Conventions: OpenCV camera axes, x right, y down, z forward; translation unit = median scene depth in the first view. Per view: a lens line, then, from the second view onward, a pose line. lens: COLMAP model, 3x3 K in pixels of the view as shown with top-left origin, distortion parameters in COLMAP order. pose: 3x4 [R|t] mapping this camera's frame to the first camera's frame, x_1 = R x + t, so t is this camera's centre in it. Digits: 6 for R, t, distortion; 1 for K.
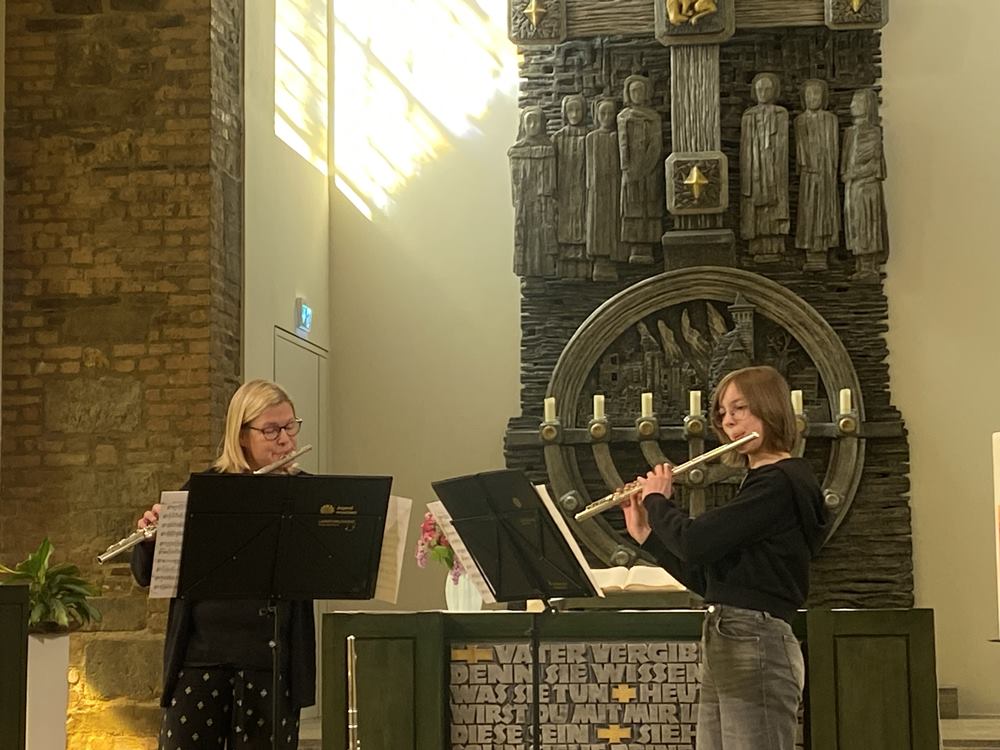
lens RADIAL K [[2378.1, 0, 500.7], [0, 2378.1, 374.5], [0, 0, 1]] dist [0.217203, 0.000000]
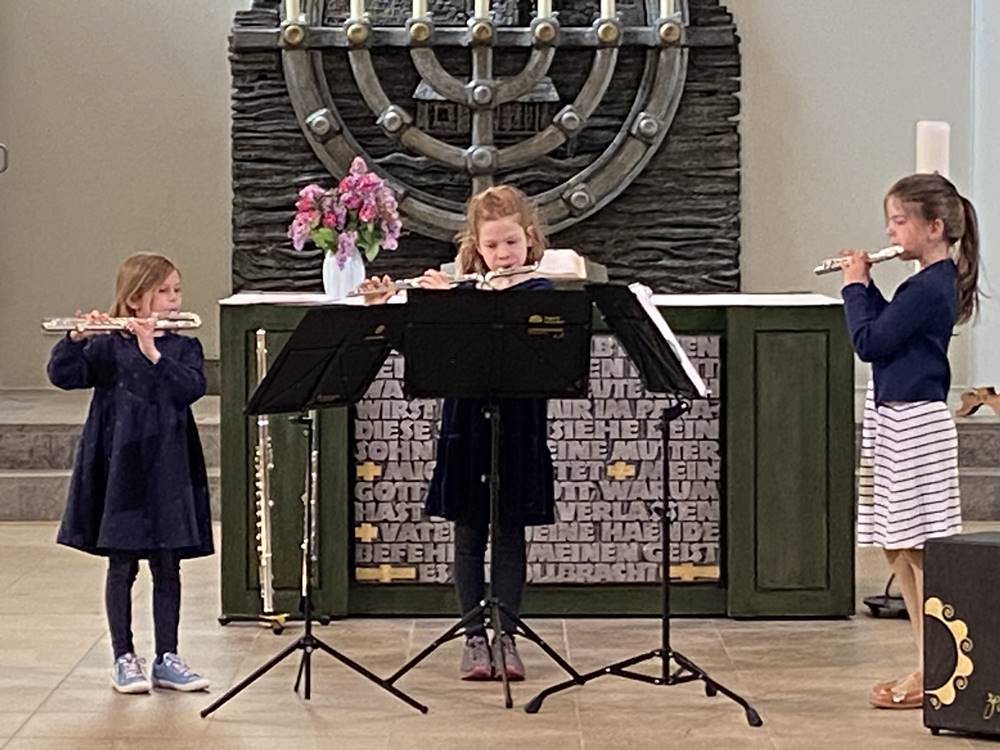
lens RADIAL K [[4024.1, 0, 500.7], [0, 4024.1, 384.6], [0, 0, 1]] dist [0.207762, 0.000000]
pose [[0.987851, 0.001607, 0.155398, -0.119835], [-0.024845, 0.988718, 0.147714, -0.060027], [-0.153407, -0.149780, 0.976746, -0.325306]]
